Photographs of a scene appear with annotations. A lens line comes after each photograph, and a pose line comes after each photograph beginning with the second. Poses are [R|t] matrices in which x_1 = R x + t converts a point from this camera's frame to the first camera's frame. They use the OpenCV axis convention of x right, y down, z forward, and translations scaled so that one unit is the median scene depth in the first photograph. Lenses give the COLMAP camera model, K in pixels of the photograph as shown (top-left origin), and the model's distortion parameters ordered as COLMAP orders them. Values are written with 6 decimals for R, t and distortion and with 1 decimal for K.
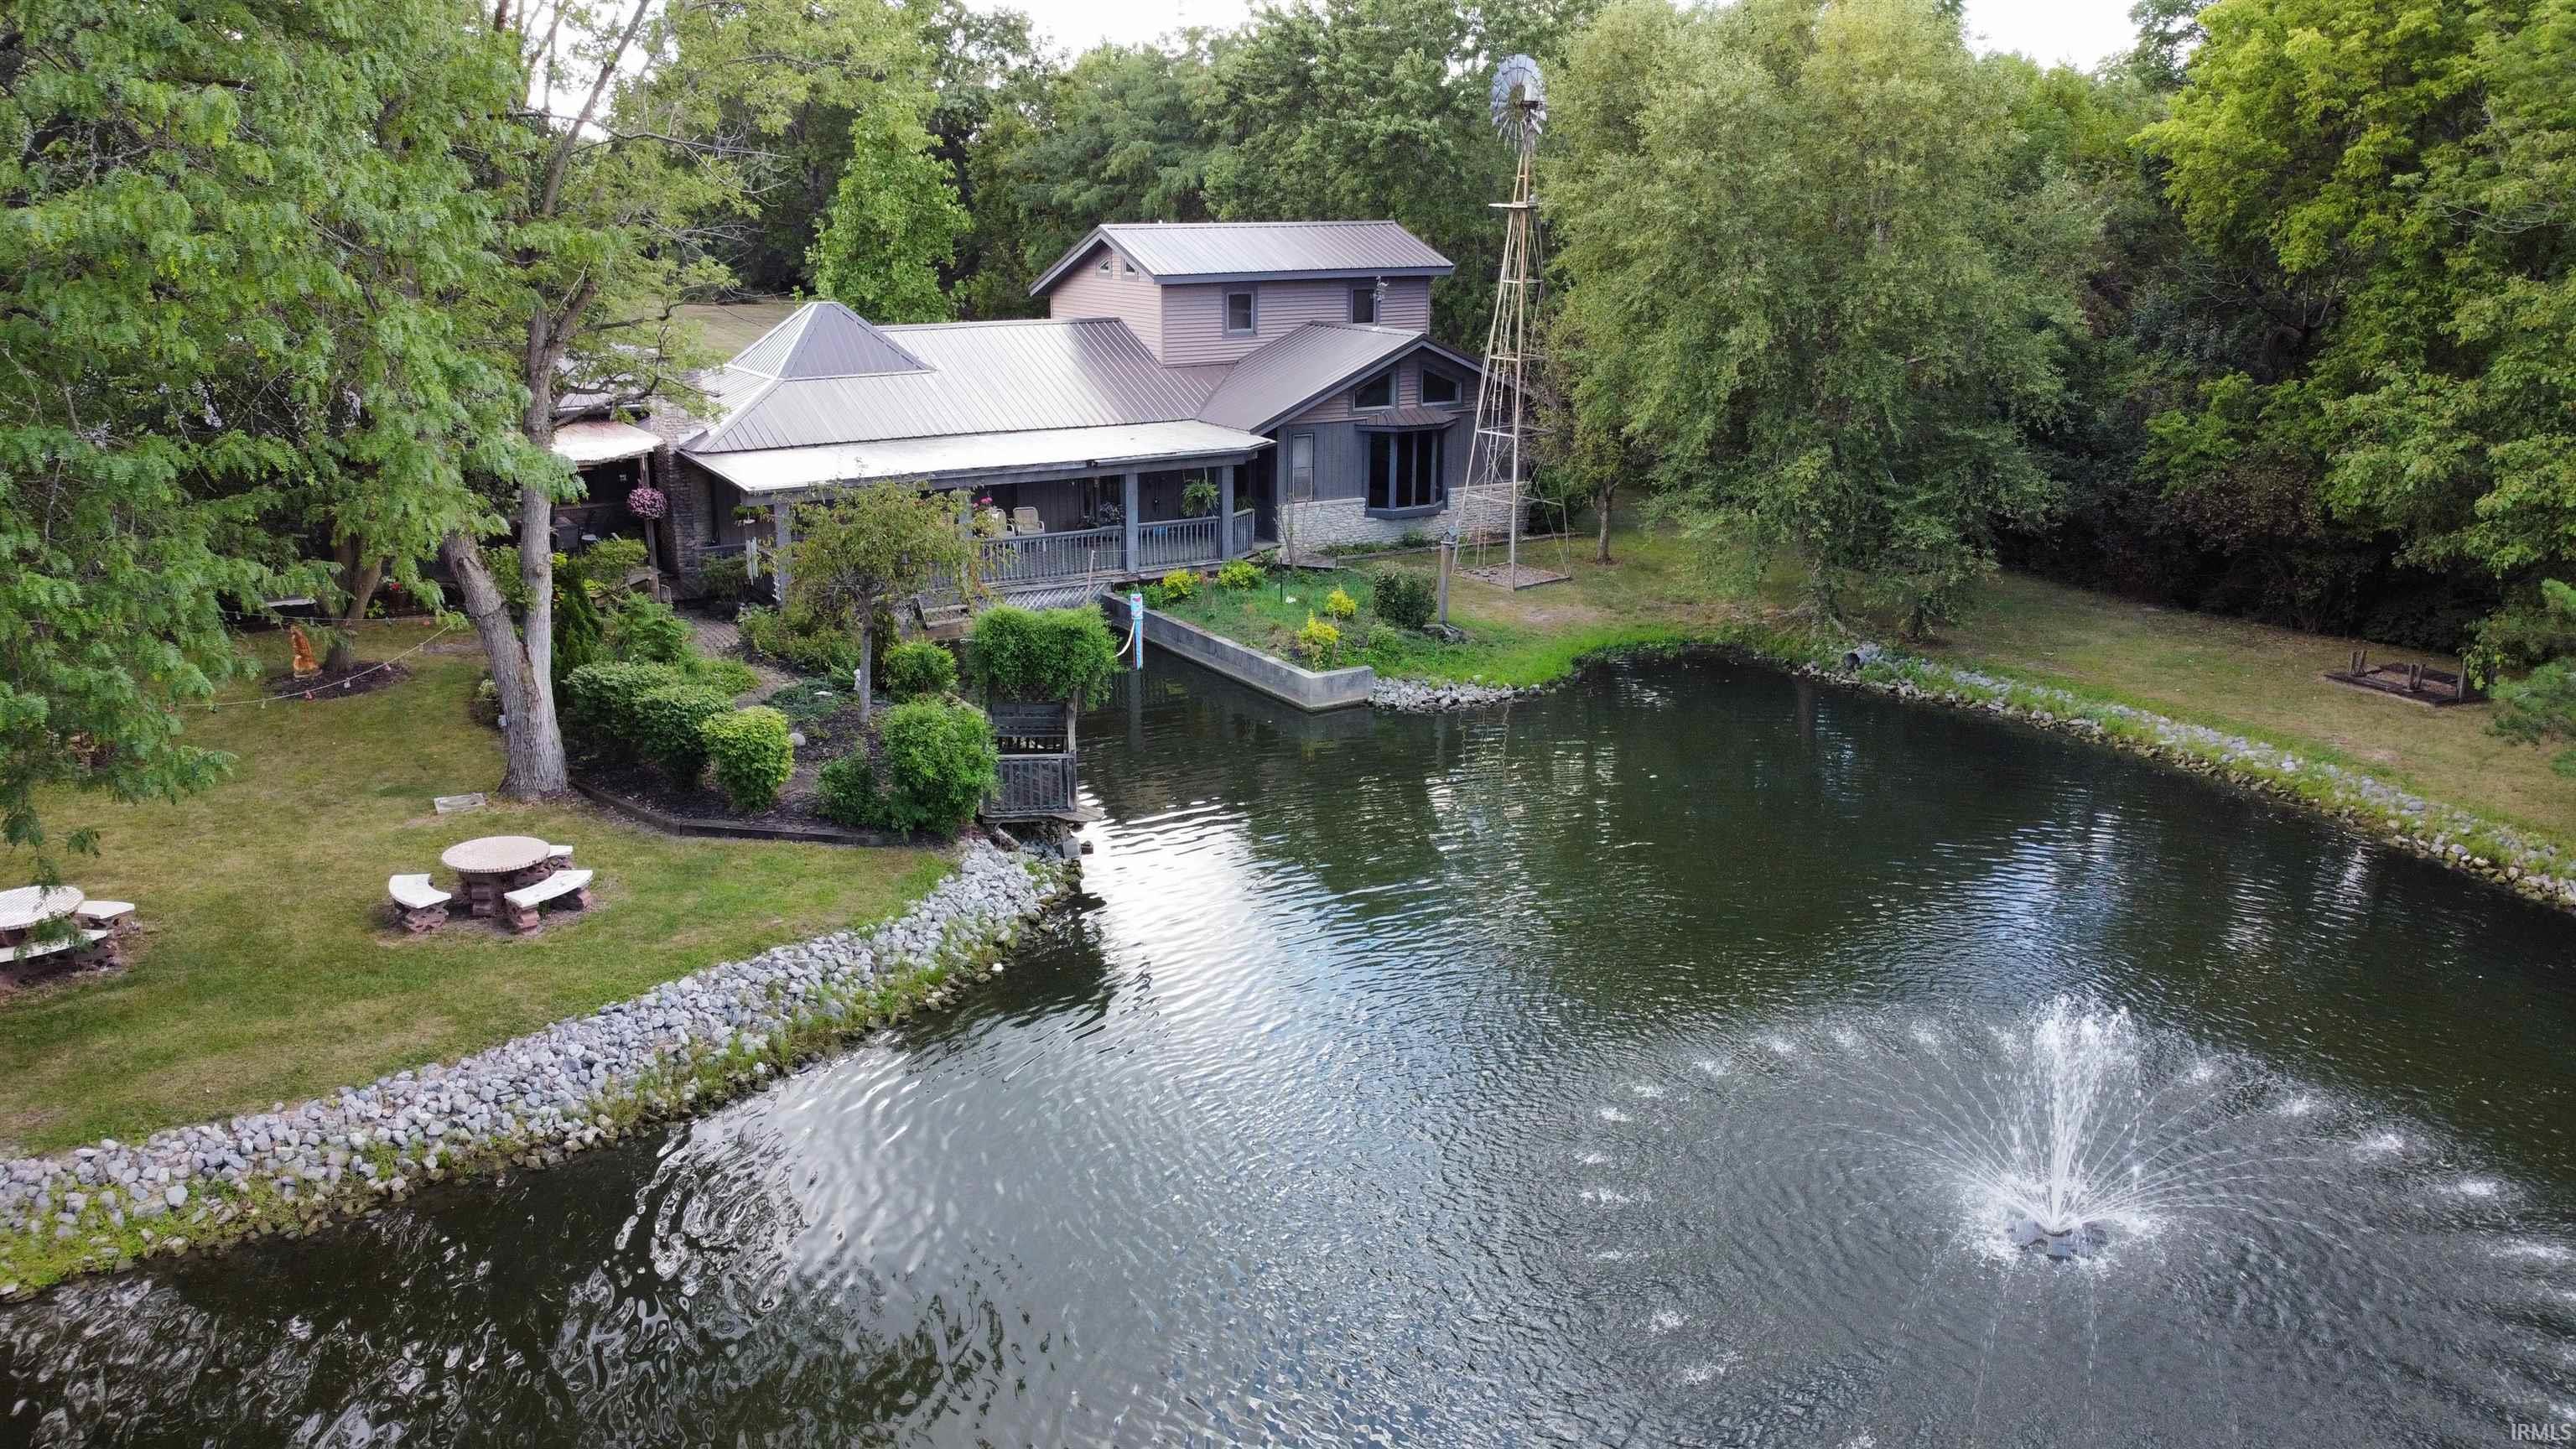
lens RADIAL K [[1936.7, 0, 1288.0], [0, 1936.7, 724.5], [0, 0, 1]] dist [-0.003088, -0.003662]
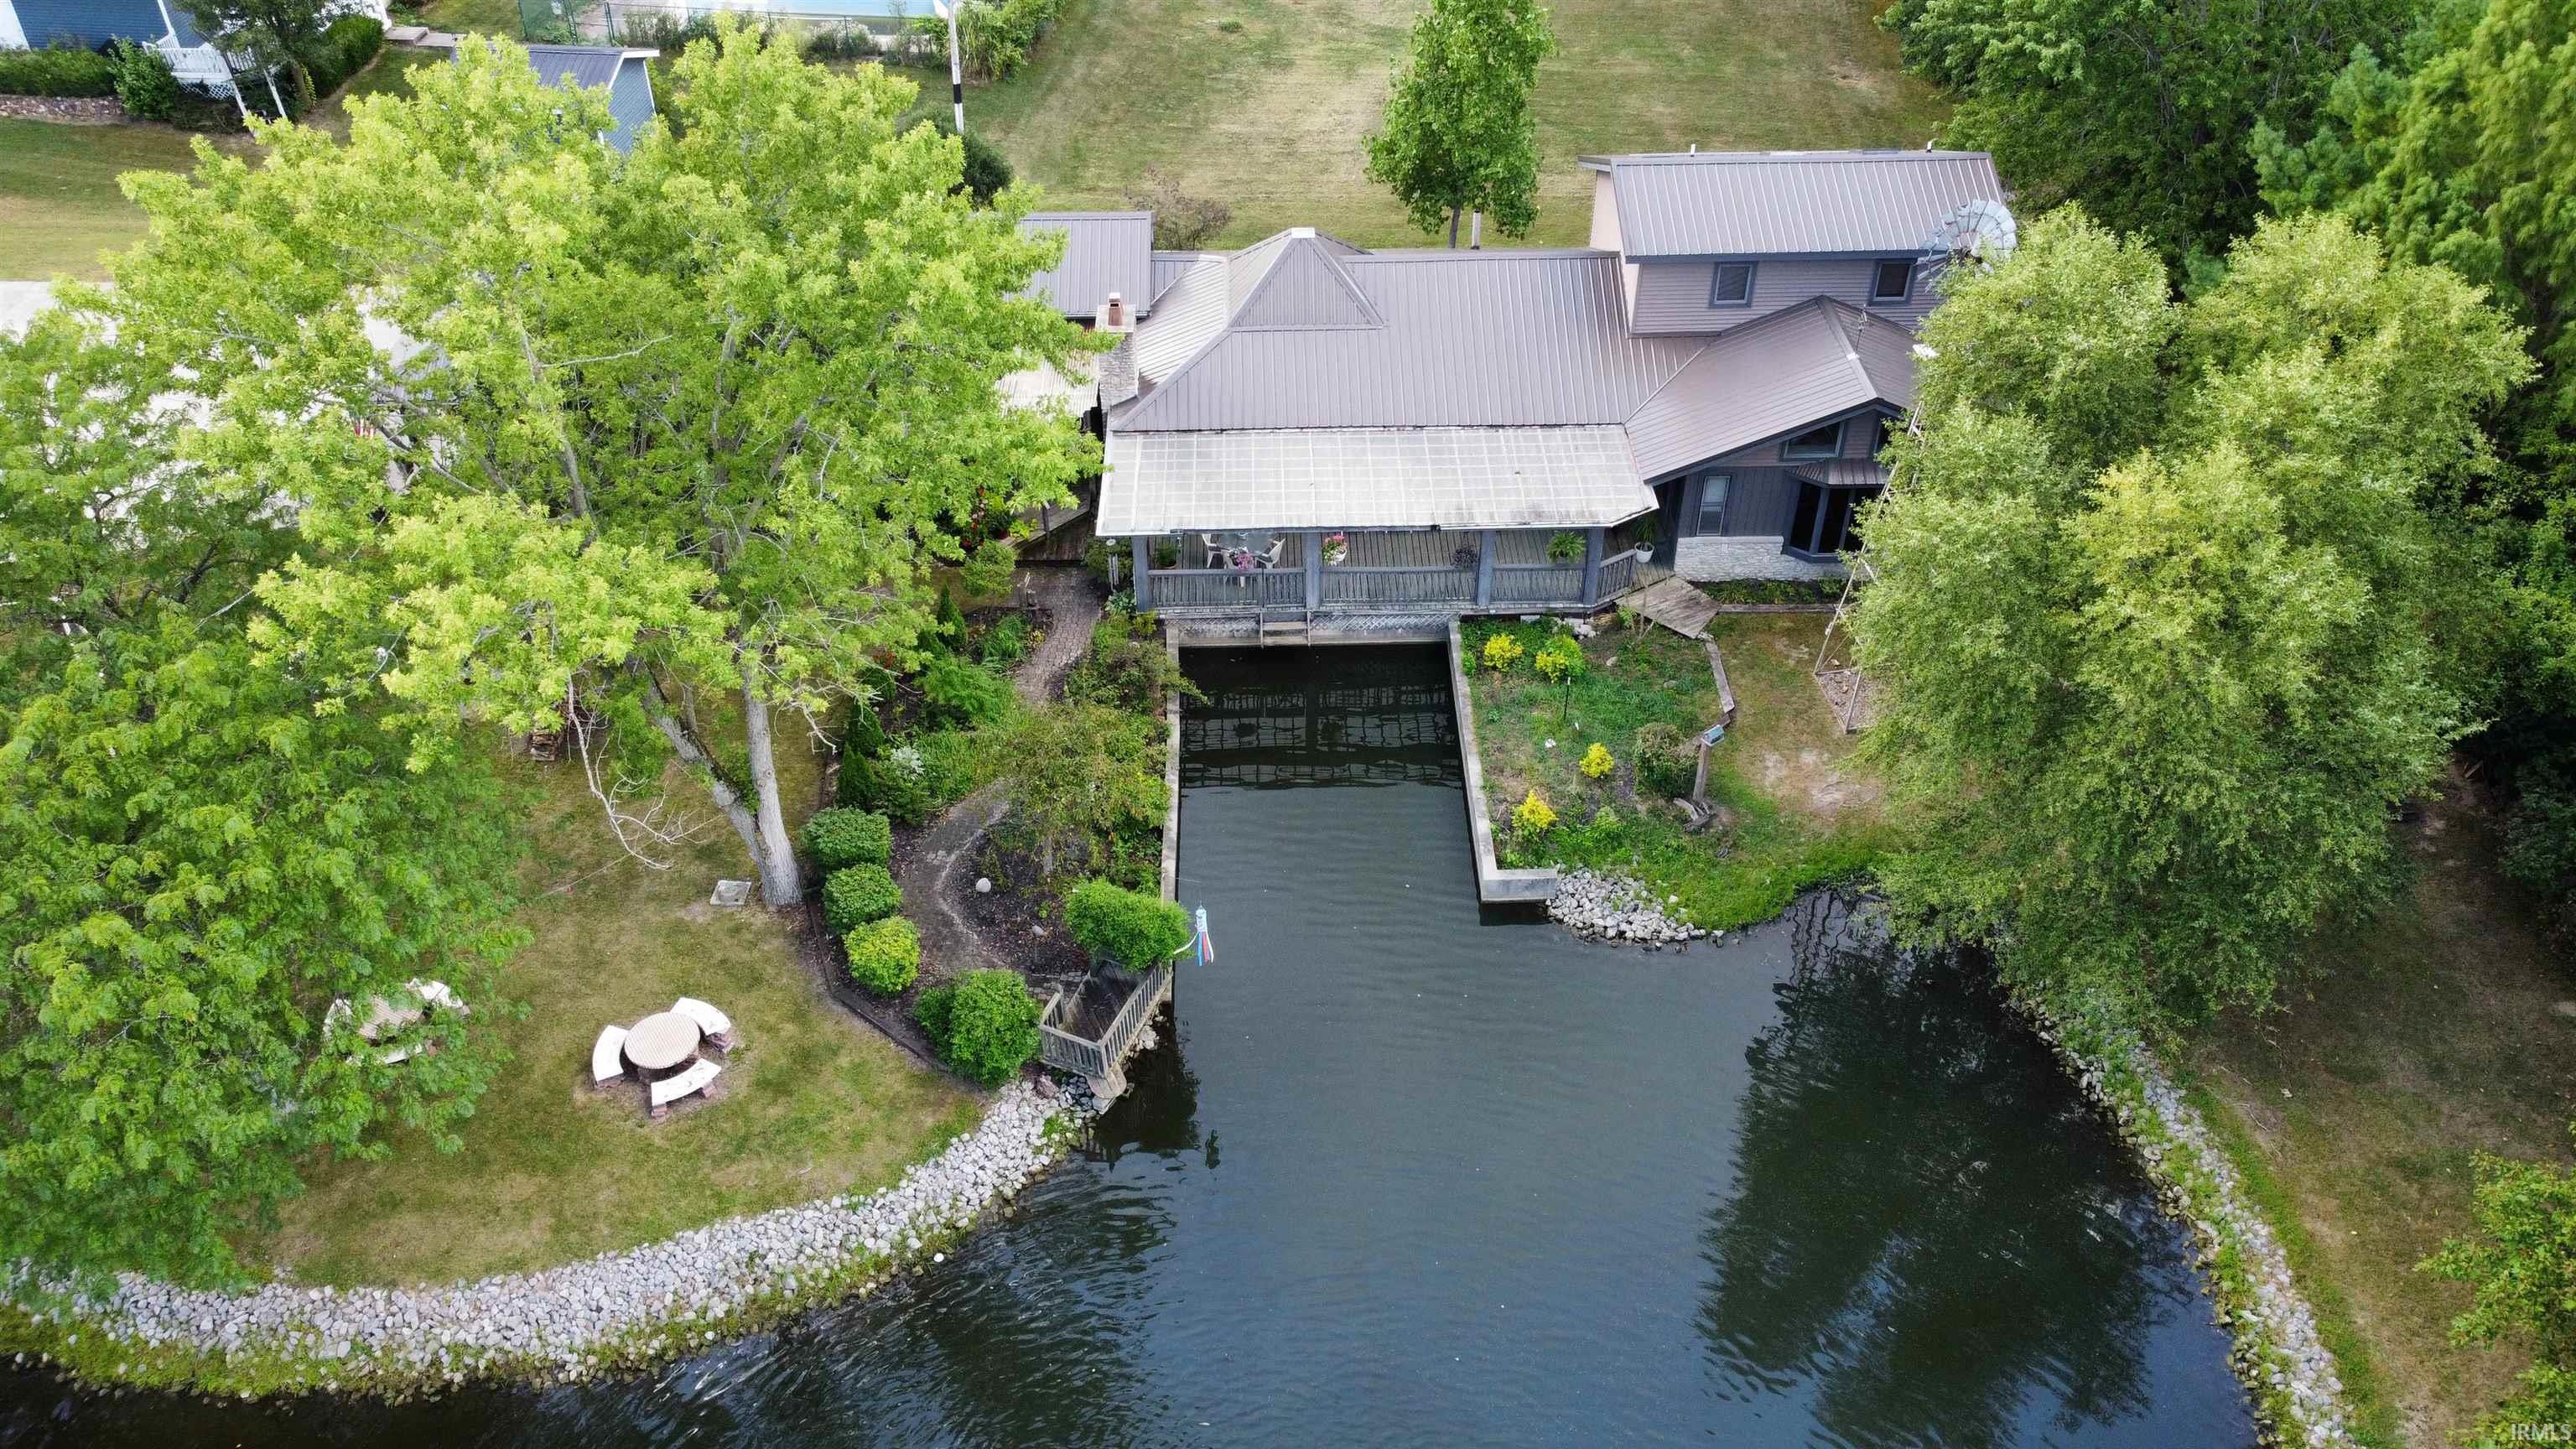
lens RADIAL K [[1909.6, 0, 1277.3], [0, 1909.6, 738.7], [0, 0, 1]] dist [0.000175, -0.008583]
pose [[0.860757, 0.319414, -0.396323, 0.438842], [-0.137048, 0.895282, 0.423897, -0.752592], [0.490219, -0.310557, 0.814395, 0.156094]]
